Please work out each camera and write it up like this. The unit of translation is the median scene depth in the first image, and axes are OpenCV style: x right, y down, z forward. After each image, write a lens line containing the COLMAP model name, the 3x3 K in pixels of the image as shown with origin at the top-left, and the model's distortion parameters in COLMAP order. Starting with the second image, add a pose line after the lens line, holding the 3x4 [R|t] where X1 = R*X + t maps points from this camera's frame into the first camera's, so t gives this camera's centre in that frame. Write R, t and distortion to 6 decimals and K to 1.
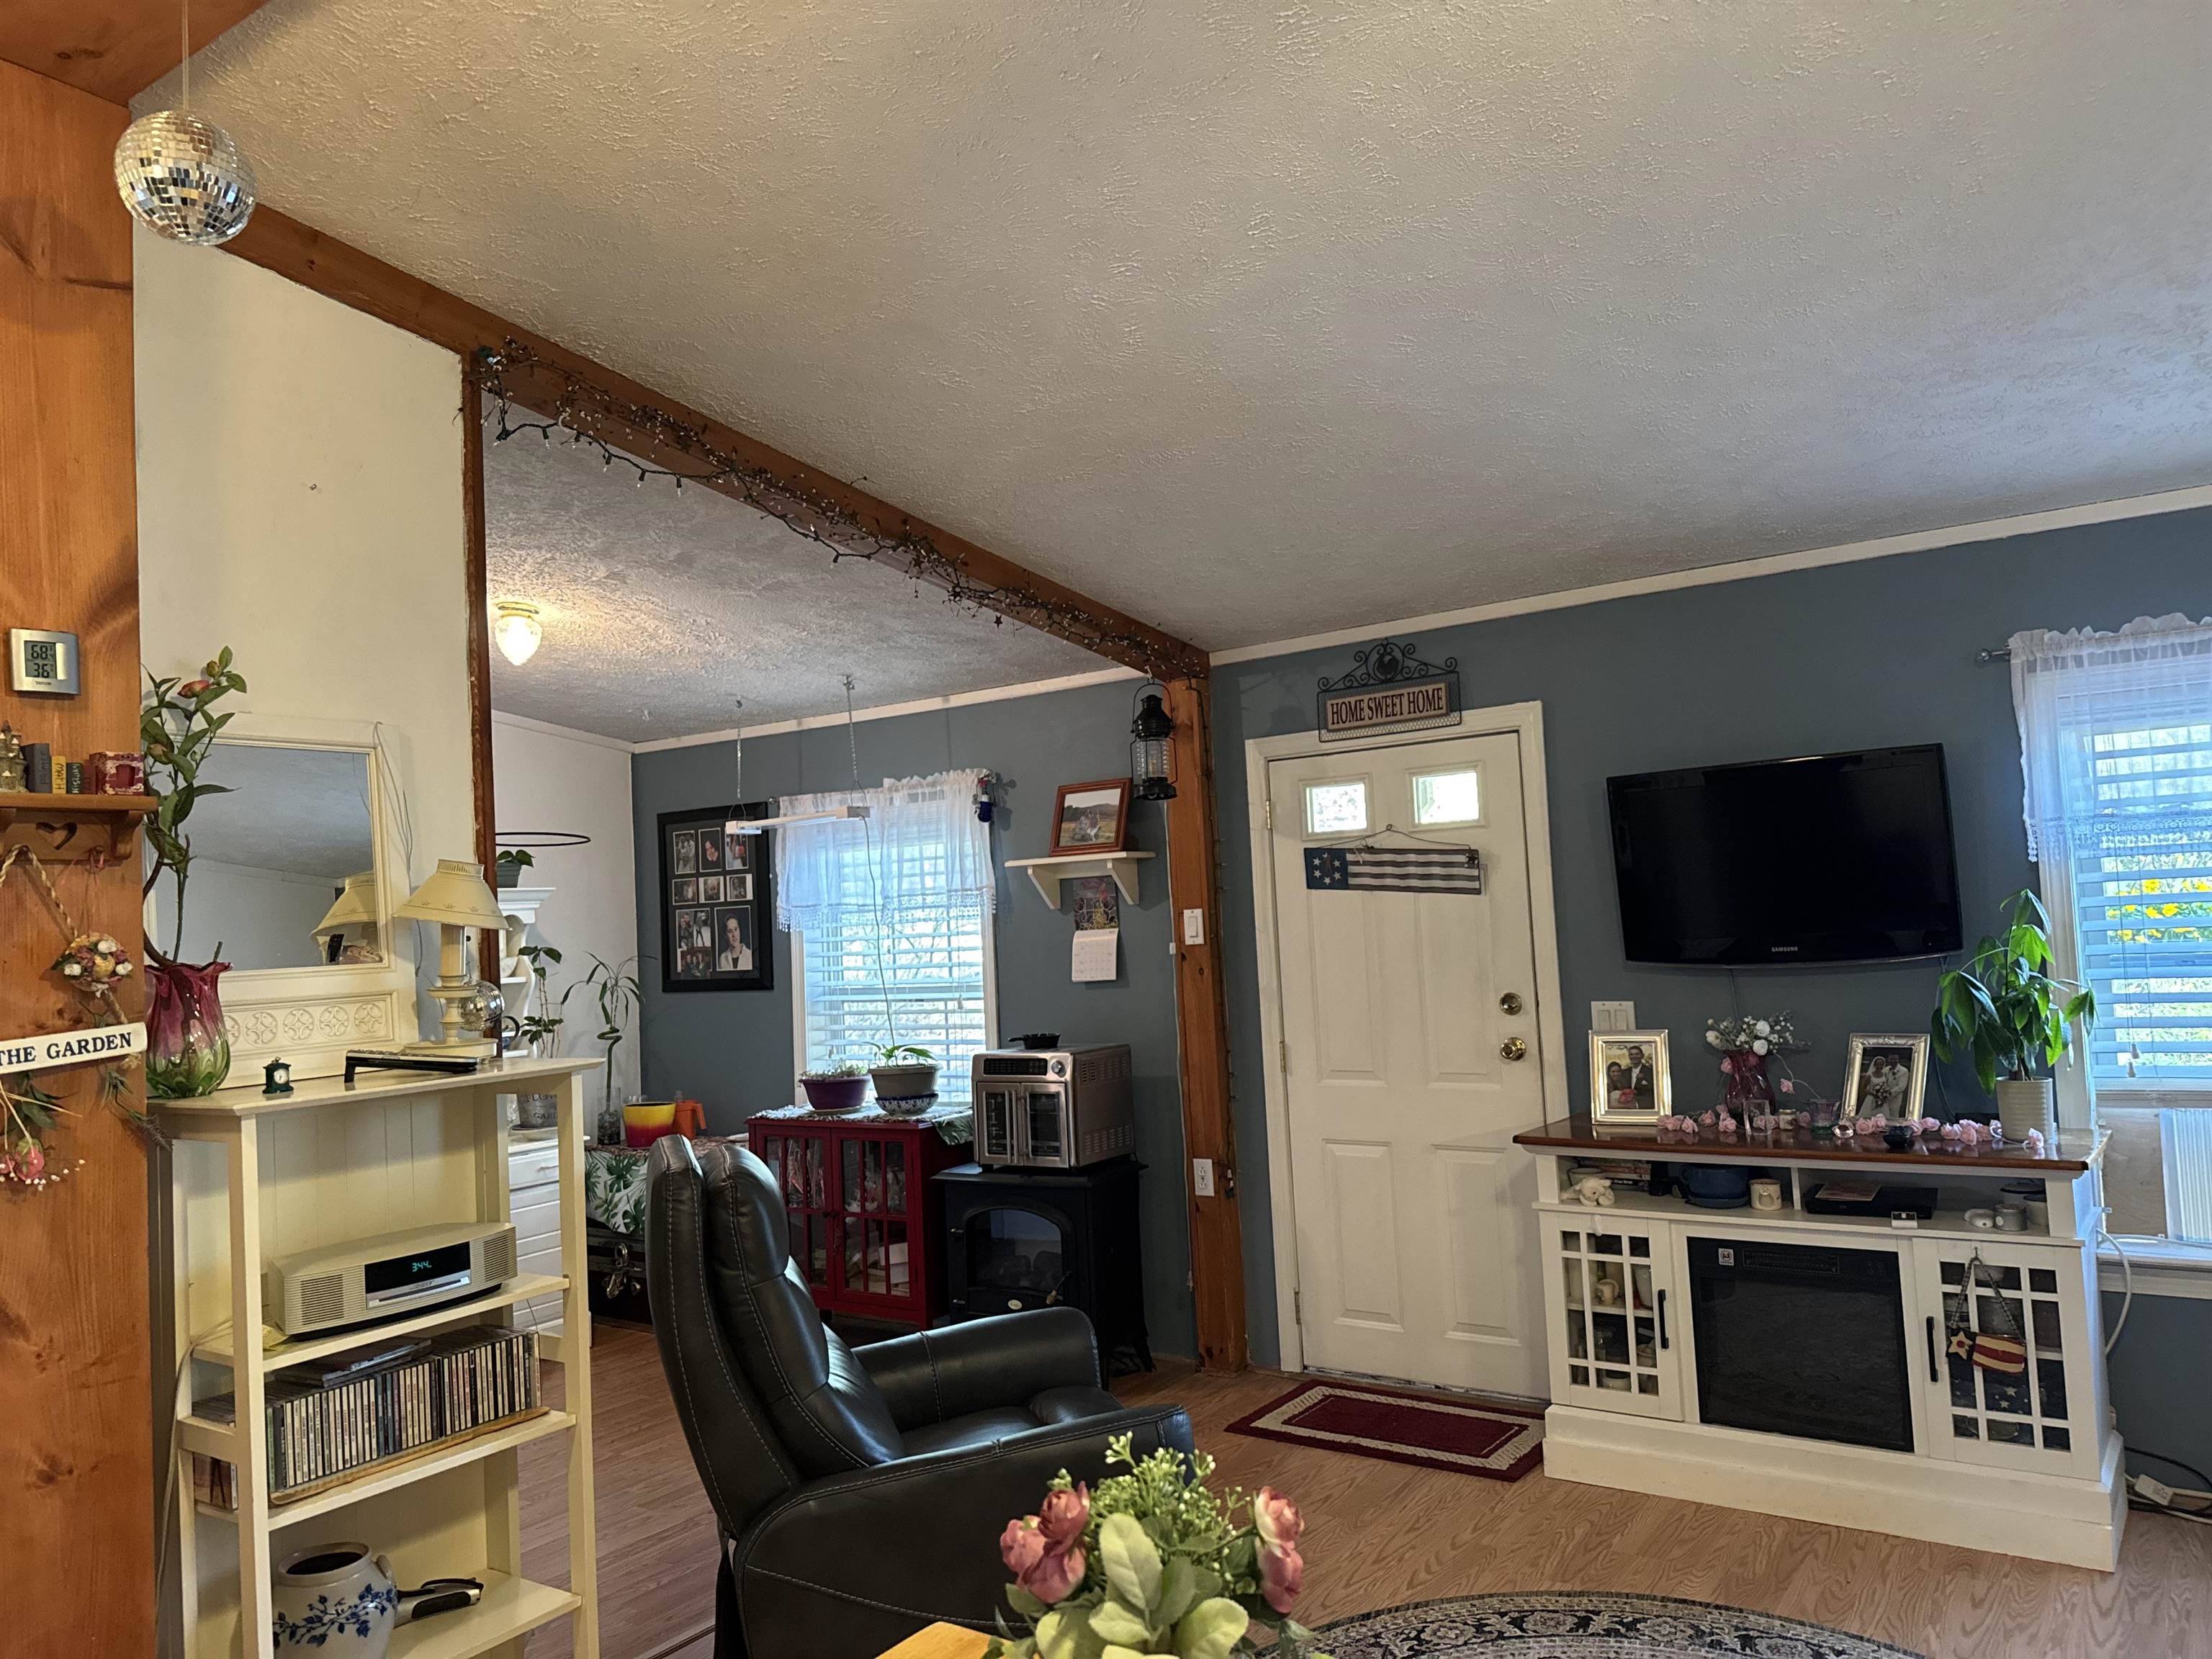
lens RADIAL K [[1554.6, 0, 1088.6], [0, 1554.6, 822.6], [0, 0, 1]] dist [0.040544, -0.057119]
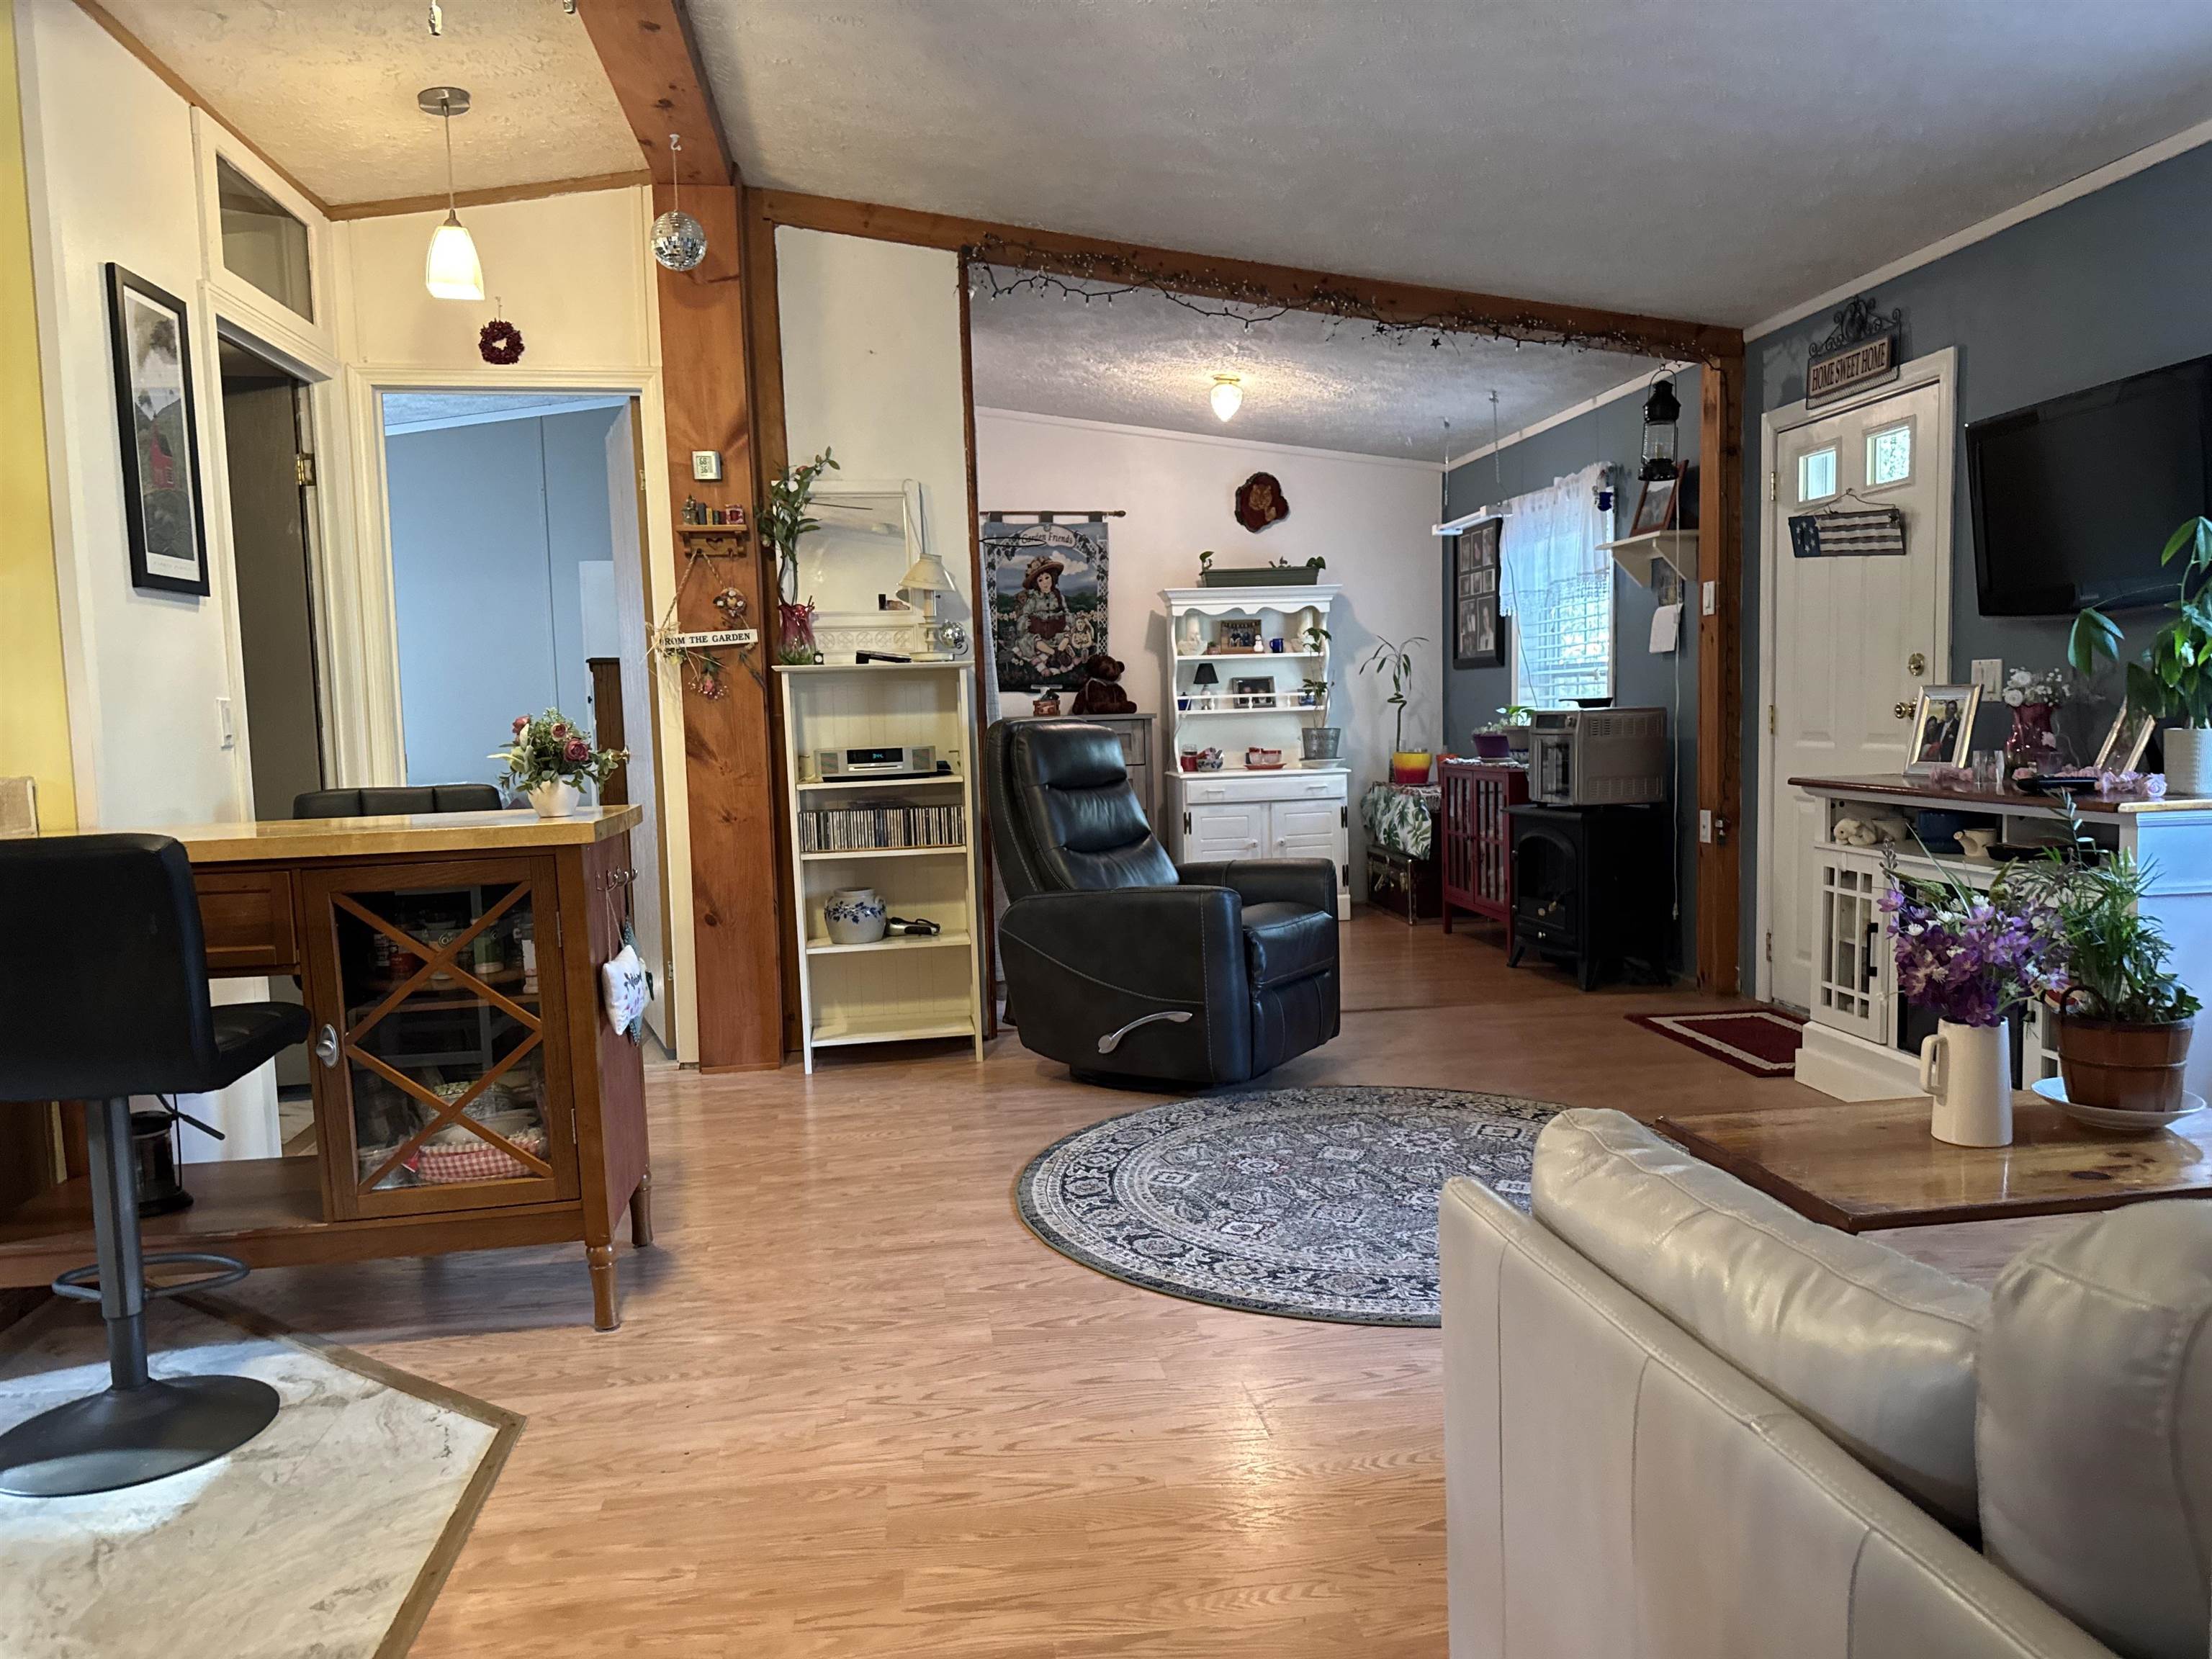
lens RADIAL K [[1554.6, 0, 1081.8], [0, 1554.6, 873.2], [0, 0, 1]] dist [0.040544, -0.057119]
pose [[0.669581, 0.108077, -0.734834, 0.647425], [0.043457, 0.981961, 0.184022, 0.038647], [0.741467, -0.155151, 0.652806, -0.071845]]
